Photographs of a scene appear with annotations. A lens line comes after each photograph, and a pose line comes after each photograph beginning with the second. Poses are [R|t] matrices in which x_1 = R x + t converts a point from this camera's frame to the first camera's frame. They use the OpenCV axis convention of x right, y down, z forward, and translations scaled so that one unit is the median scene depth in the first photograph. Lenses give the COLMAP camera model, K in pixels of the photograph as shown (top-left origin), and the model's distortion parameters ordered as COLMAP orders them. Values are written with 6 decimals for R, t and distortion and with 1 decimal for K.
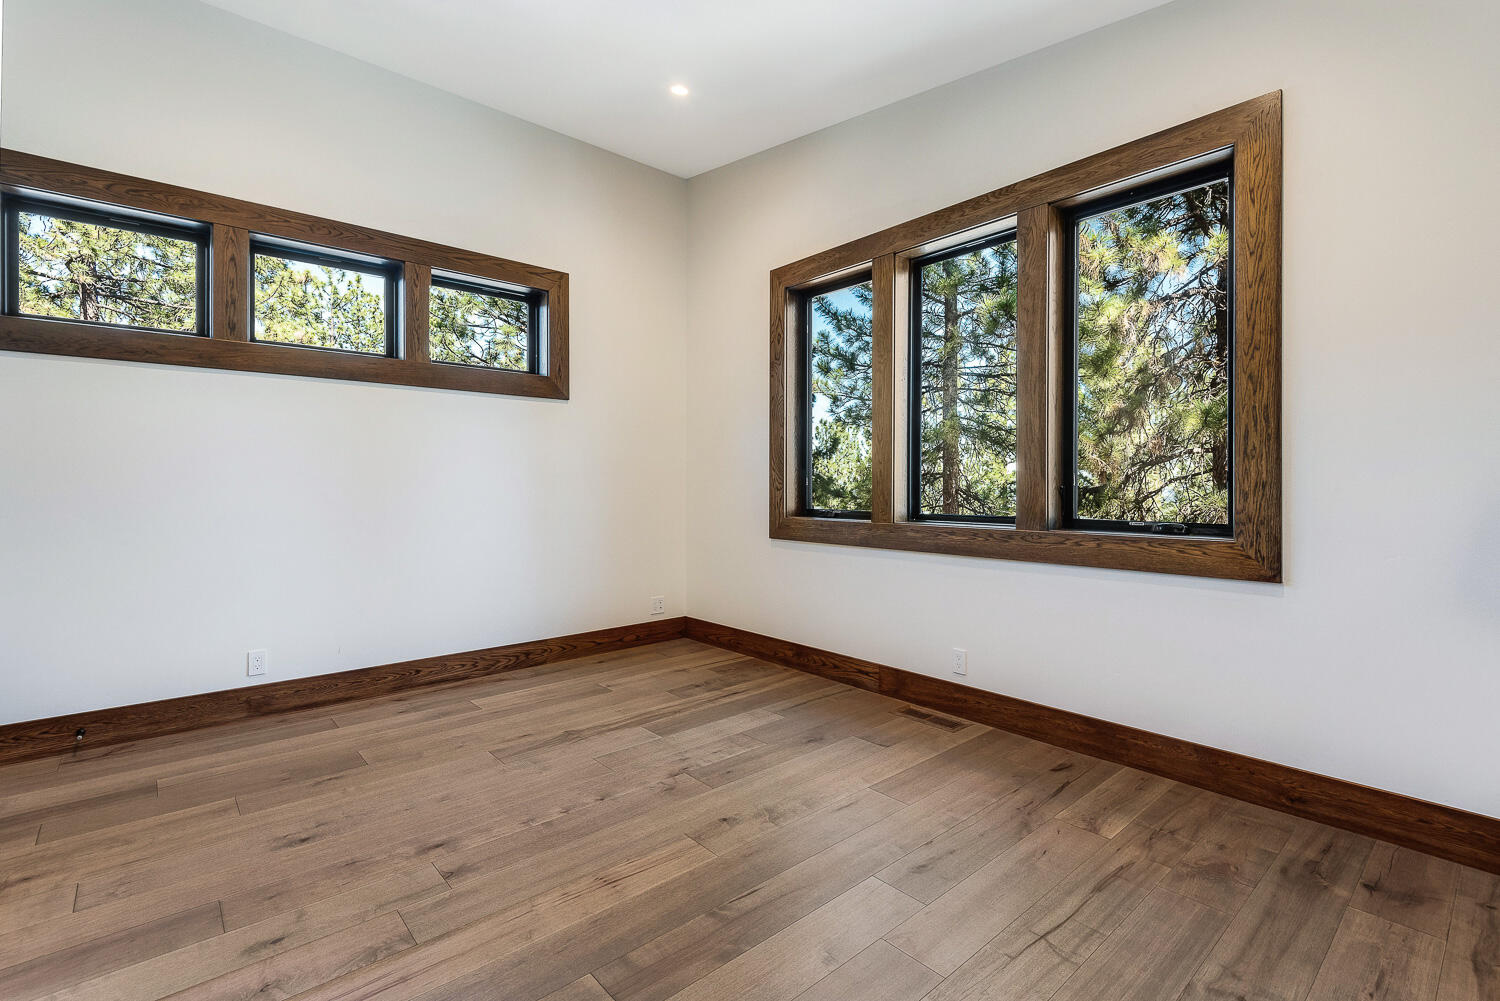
lens RADIAL K [[690.8, 0, 750.5], [0, 690.8, 494.5], [0, 0, 1]] dist [0.021497, -0.008050]
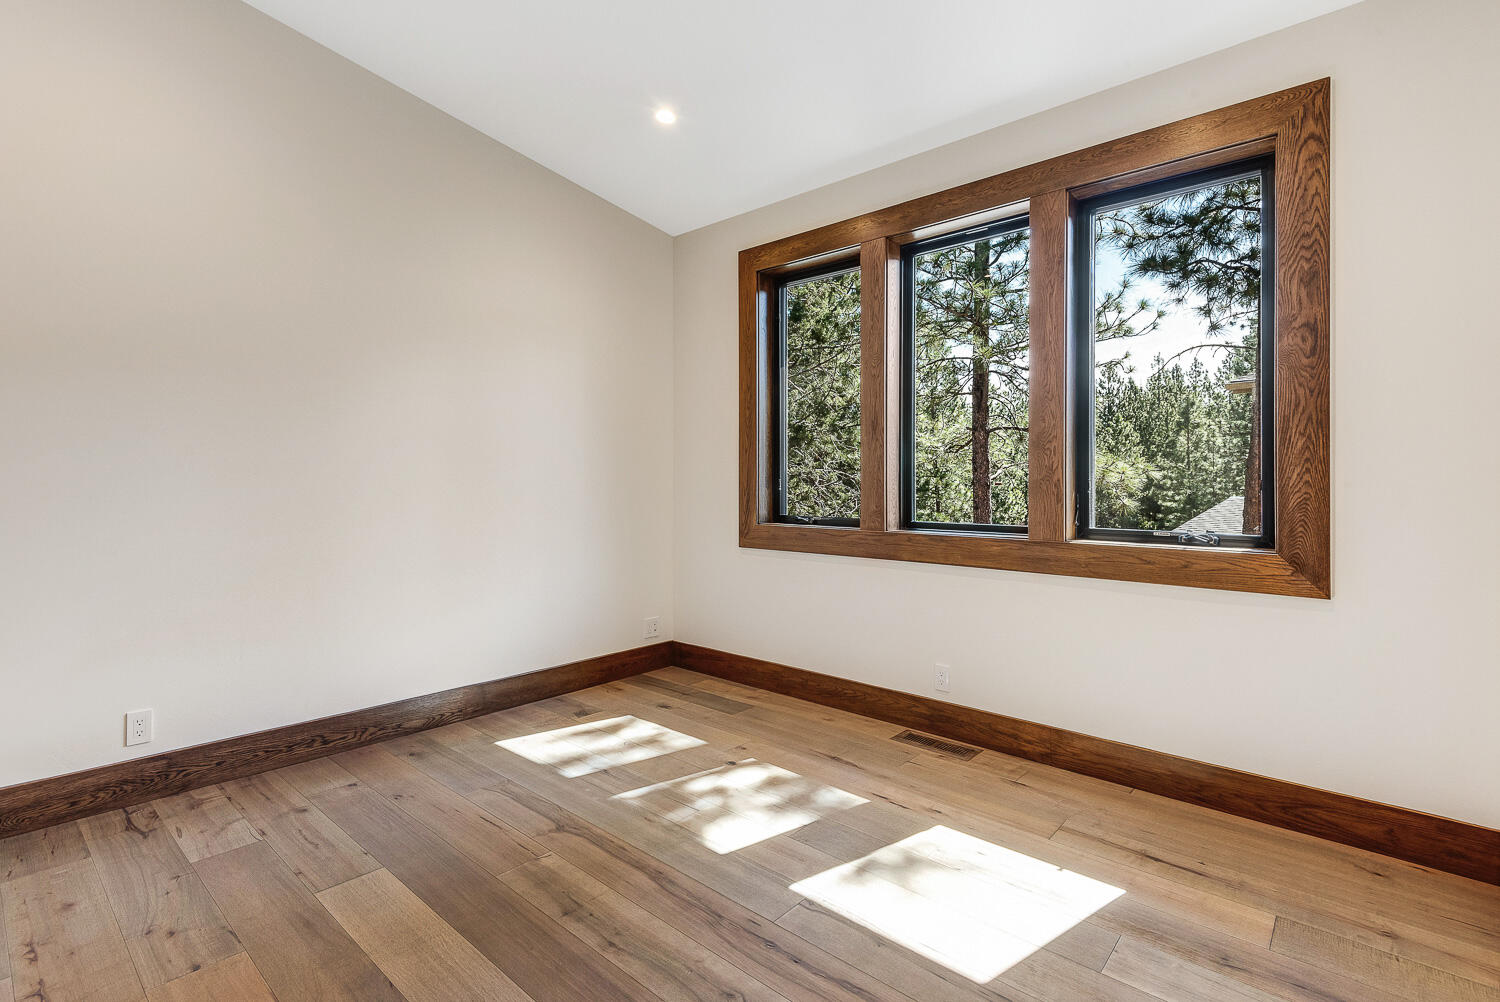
lens RADIAL K [[690.8, 0, 754.4], [0, 690.8, 497.4], [0, 0, 1]] dist [0.021497, -0.008050]
pose [[0.989355, 0.008309, 0.145282, -0.100928], [-0.008514, 0.999963, 0.000788, -0.002216], [-0.145270, -0.002017, 0.989390, 0.121040]]
